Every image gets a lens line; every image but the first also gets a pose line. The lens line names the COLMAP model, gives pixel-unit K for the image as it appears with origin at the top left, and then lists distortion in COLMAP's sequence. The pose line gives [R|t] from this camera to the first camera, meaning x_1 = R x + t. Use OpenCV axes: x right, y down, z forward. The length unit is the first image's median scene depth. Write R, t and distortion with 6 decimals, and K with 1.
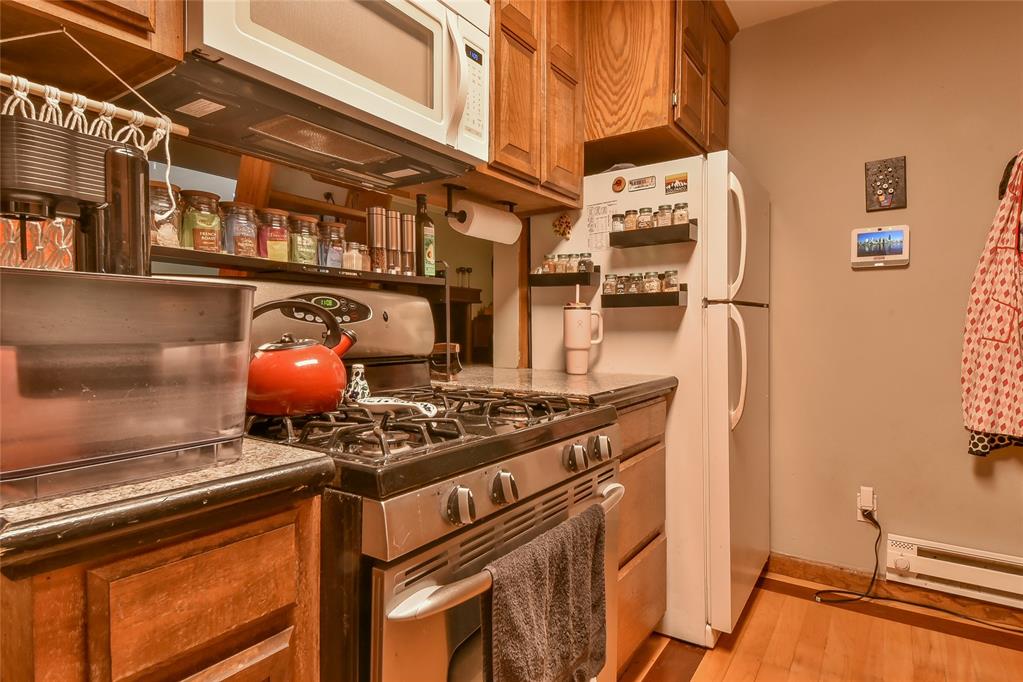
lens RADIAL K [[564.3, 0, 512.7], [0, 564.3, 340.1], [0, 0, 1]] dist [0.043700, -0.026578]
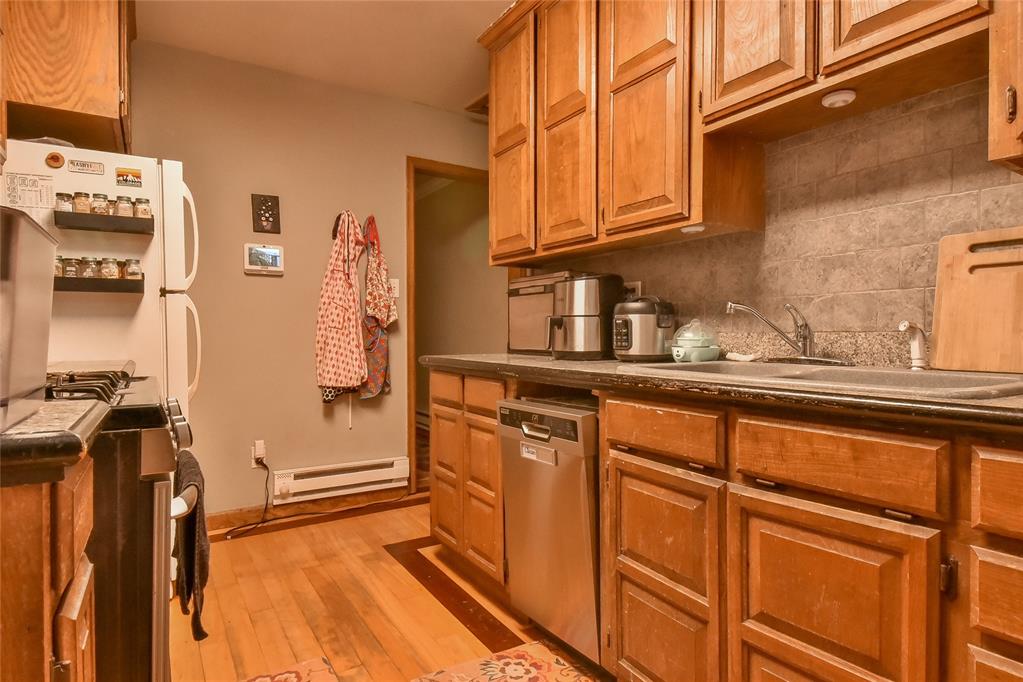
lens RADIAL K [[564.3, 0, 515.1], [0, 564.3, 340.2], [0, 0, 1]] dist [0.043700, -0.026578]
pose [[0.402735, -0.012210, 0.915235, -0.380906], [0.019962, 0.999790, 0.004555, 0.035491], [-0.915099, 0.016435, 0.402895, -0.079725]]
